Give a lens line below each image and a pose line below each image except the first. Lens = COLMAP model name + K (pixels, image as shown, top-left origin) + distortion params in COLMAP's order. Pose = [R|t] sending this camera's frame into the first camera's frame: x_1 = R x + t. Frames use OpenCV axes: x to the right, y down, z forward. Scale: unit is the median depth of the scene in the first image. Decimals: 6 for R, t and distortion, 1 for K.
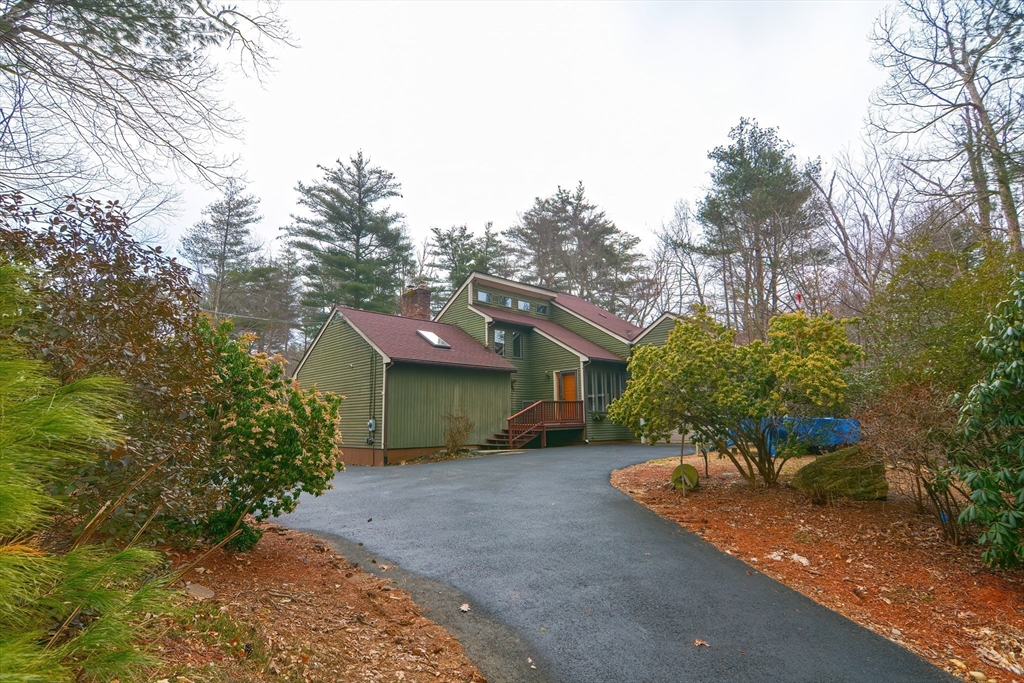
lens RADIAL K [[508.6, 0, 513.6], [0, 508.6, 388.2], [0, 0, 1]] dist [-0.002013, -0.000754]
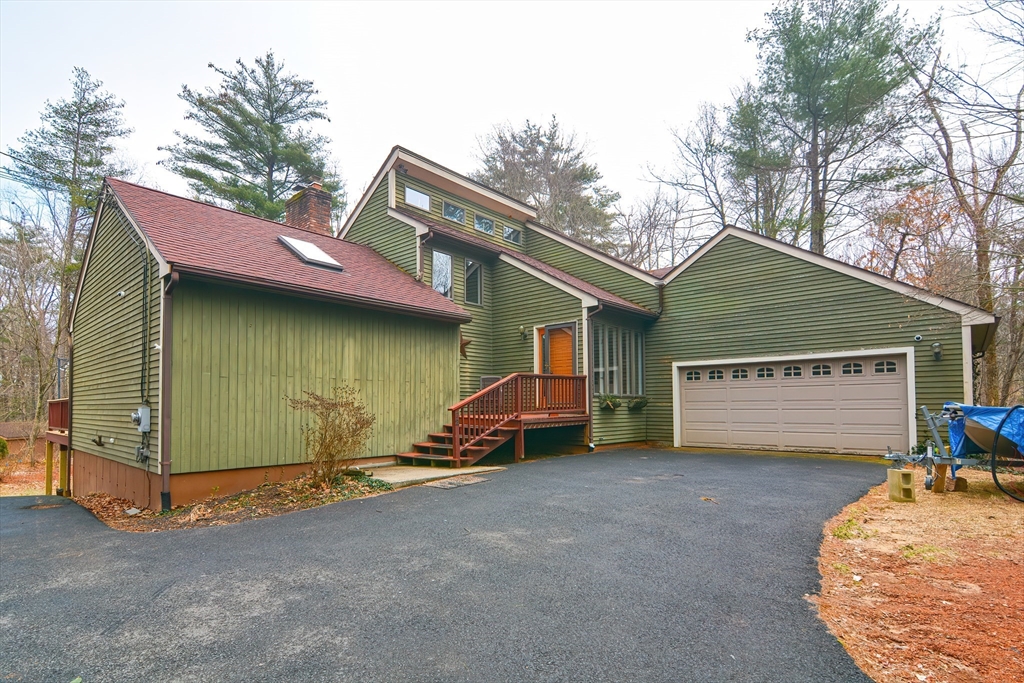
lens RADIAL K [[508.6, 0, 513.6], [0, 508.6, 388.2], [0, 0, 1]] dist [-0.002013, -0.000754]
pose [[0.996449, 0.010495, 0.083544, 0.003370], [-0.012986, 0.999485, 0.029332, 0.011128], [-0.083193, -0.030313, 0.996072, 0.211426]]
